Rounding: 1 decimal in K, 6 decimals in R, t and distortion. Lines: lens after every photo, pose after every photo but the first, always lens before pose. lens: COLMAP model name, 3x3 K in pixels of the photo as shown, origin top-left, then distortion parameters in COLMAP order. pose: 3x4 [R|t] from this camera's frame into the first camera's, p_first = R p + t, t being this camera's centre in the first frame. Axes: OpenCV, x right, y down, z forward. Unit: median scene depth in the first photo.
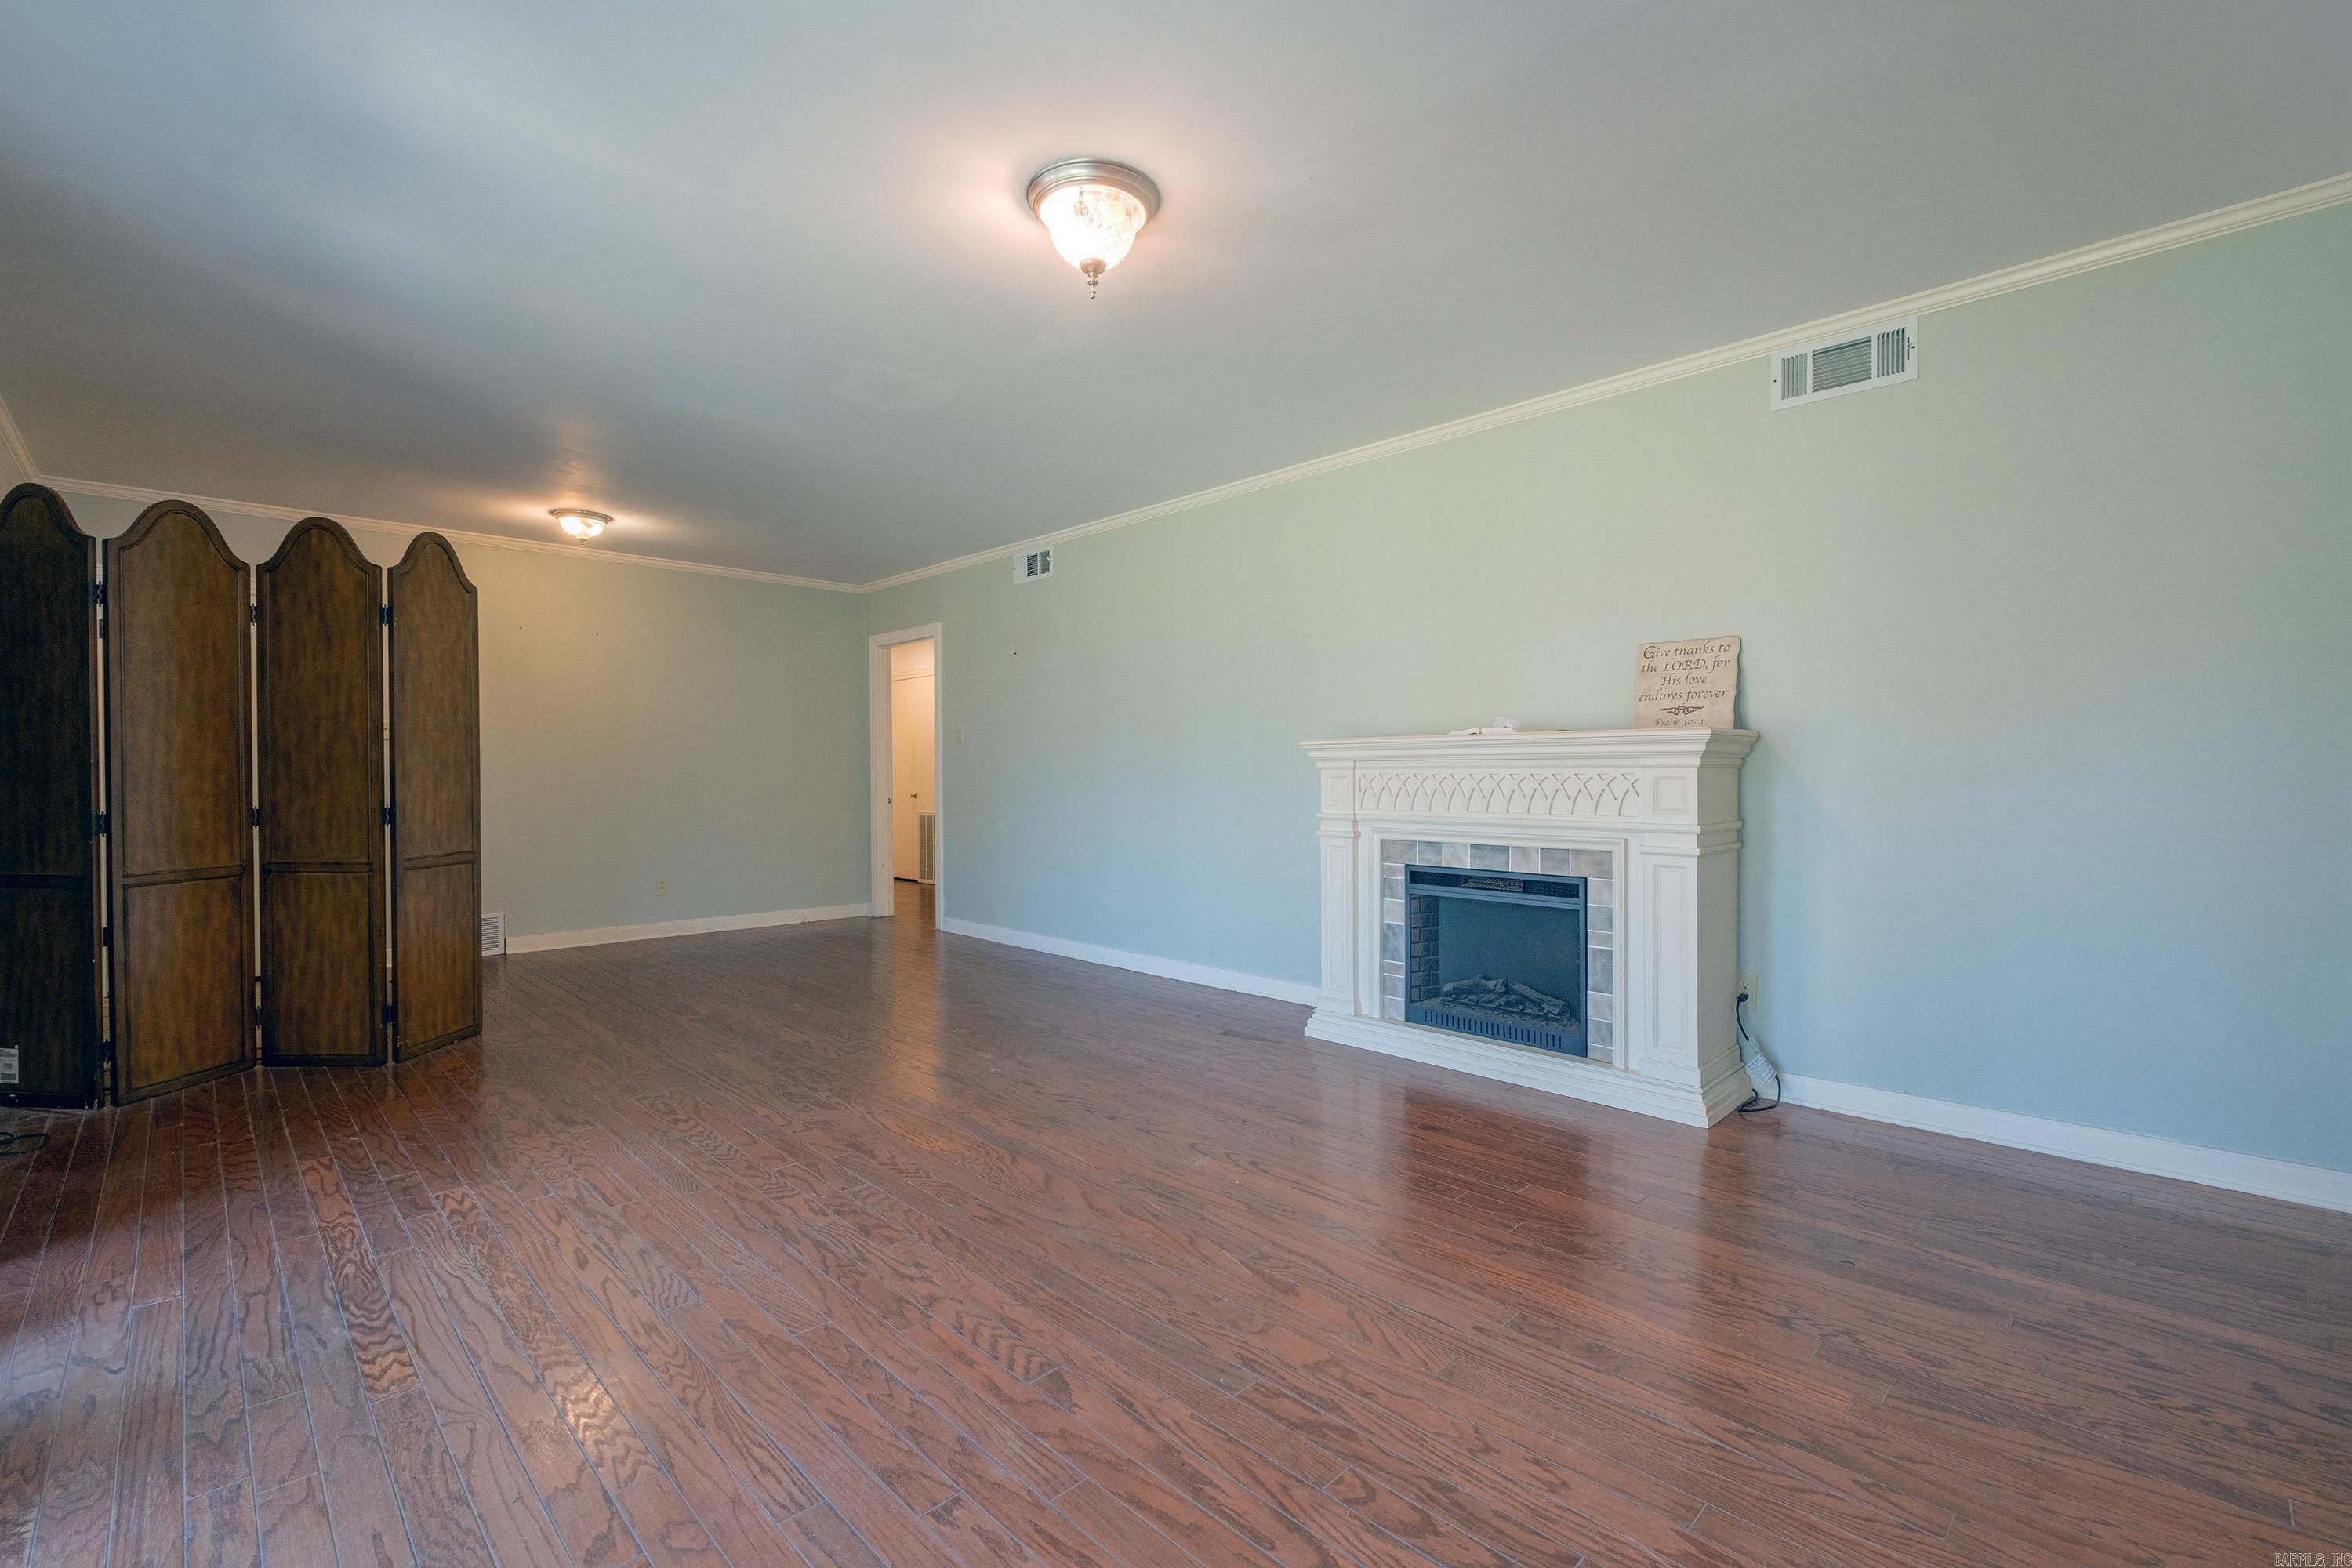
lens RADIAL K [[1008.8, 0, 1178.2], [0, 1008.8, 776.2], [0, 0, 1]] dist [0.002465, -0.000859]
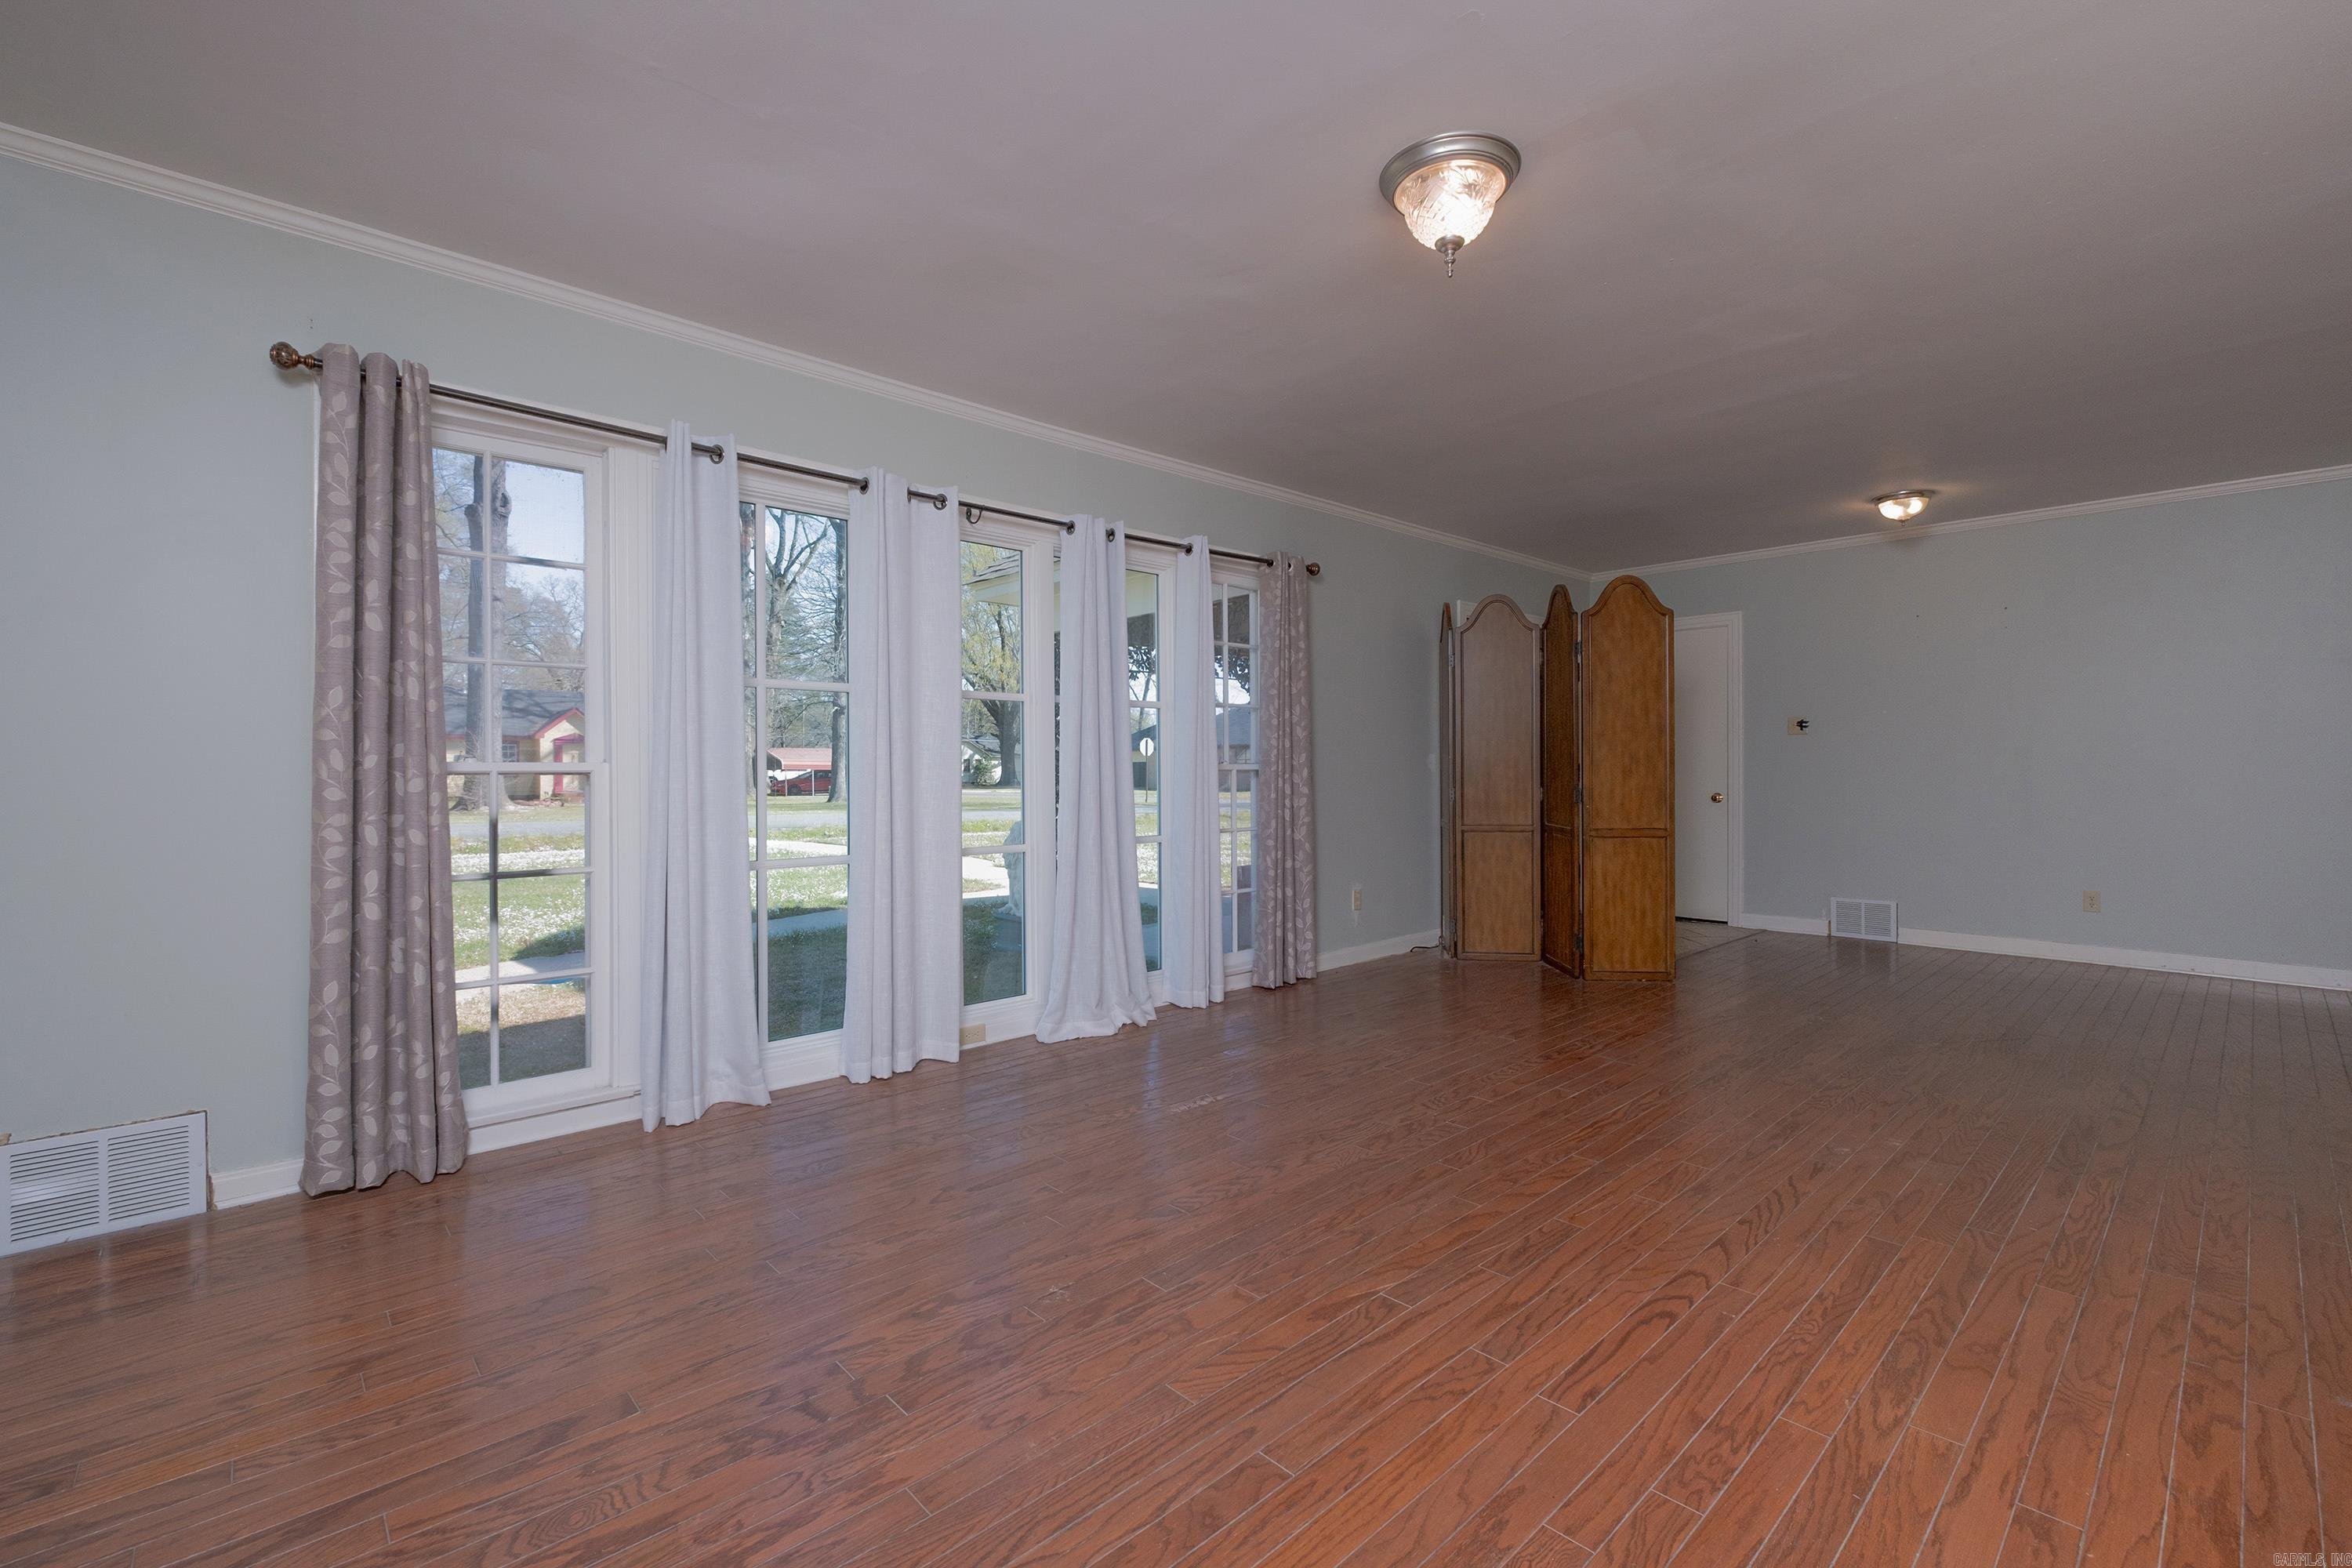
lens RADIAL K [[1008.8, 0, 1178.2], [0, 1008.8, 776.2], [0, 0, 1]] dist [0.002465, -0.000859]
pose [[-0.032333, 0.012706, -0.999396, 0.653563], [-0.002463, 0.999915, 0.012792, -0.003638], [0.999474, 0.002875, -0.032299, 0.558992]]
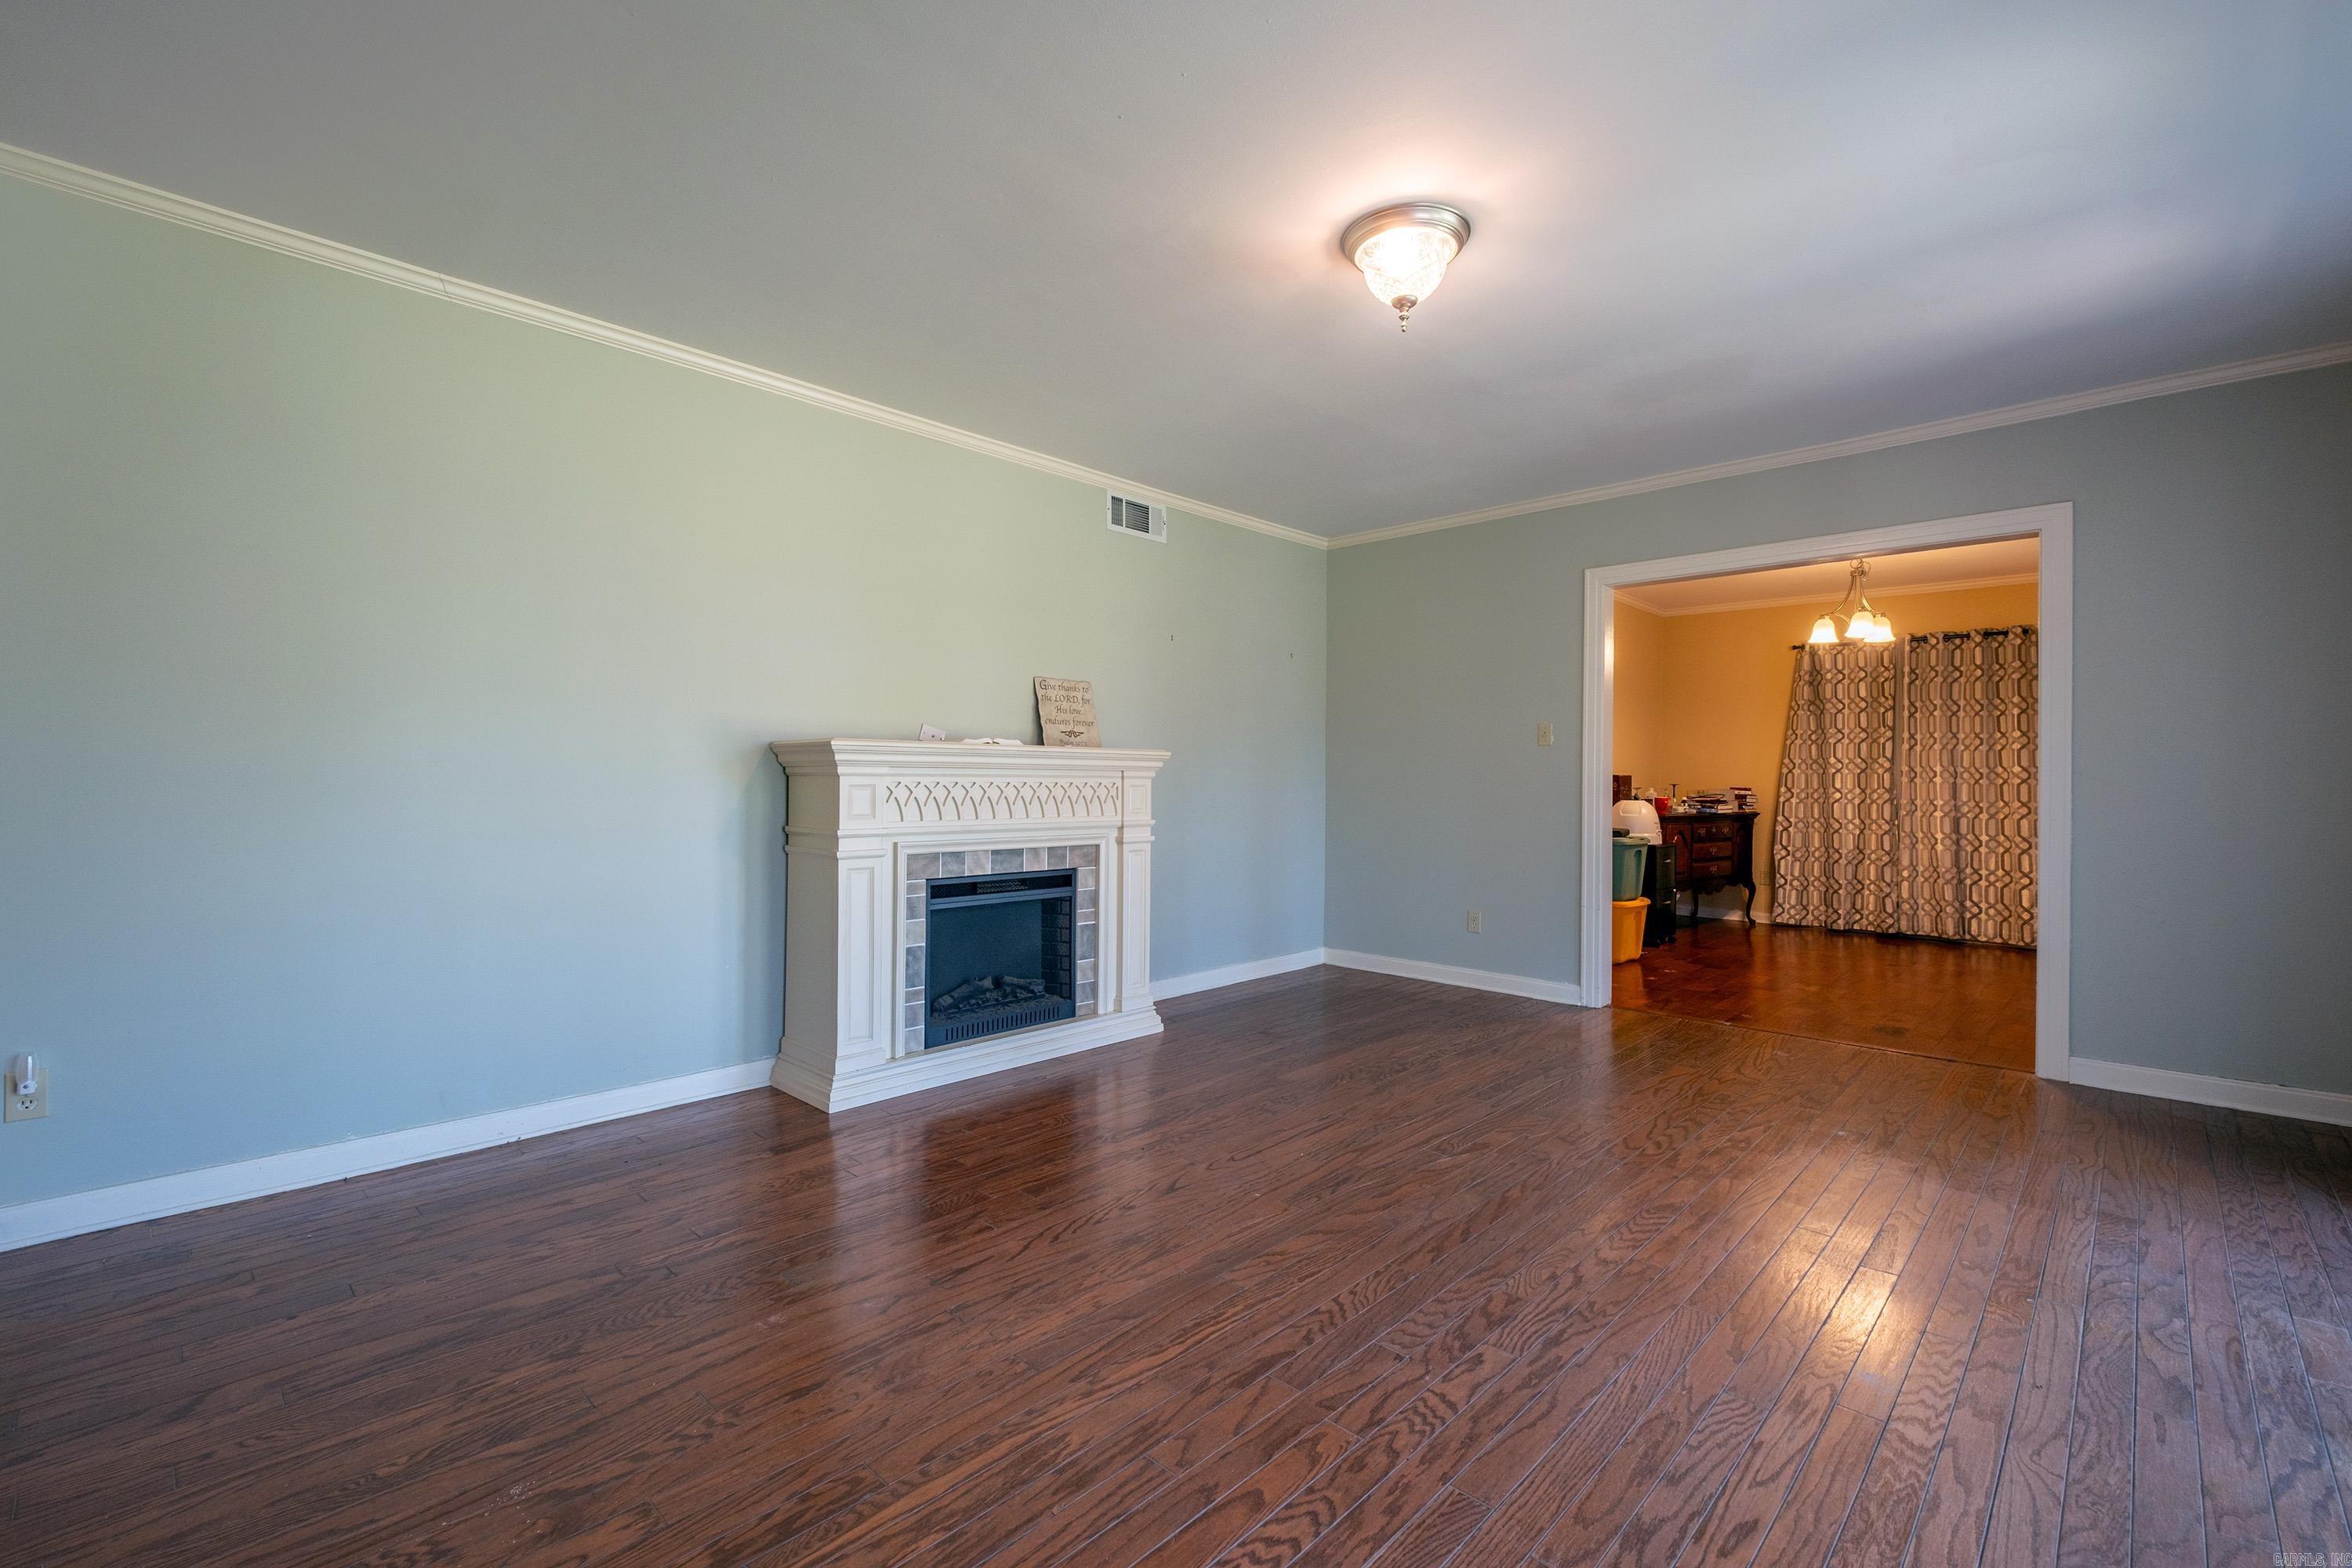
lens RADIAL K [[1008.8, 0, 1178.2], [0, 1008.8, 776.2], [0, 0, 1]] dist [0.002465, -0.000859]
pose [[-0.023903, 0.007912, 0.999683, -0.819066], [-0.002428, 0.999965, -0.007972, -0.000873], [-0.999711, -0.002618, -0.023883, 0.914324]]
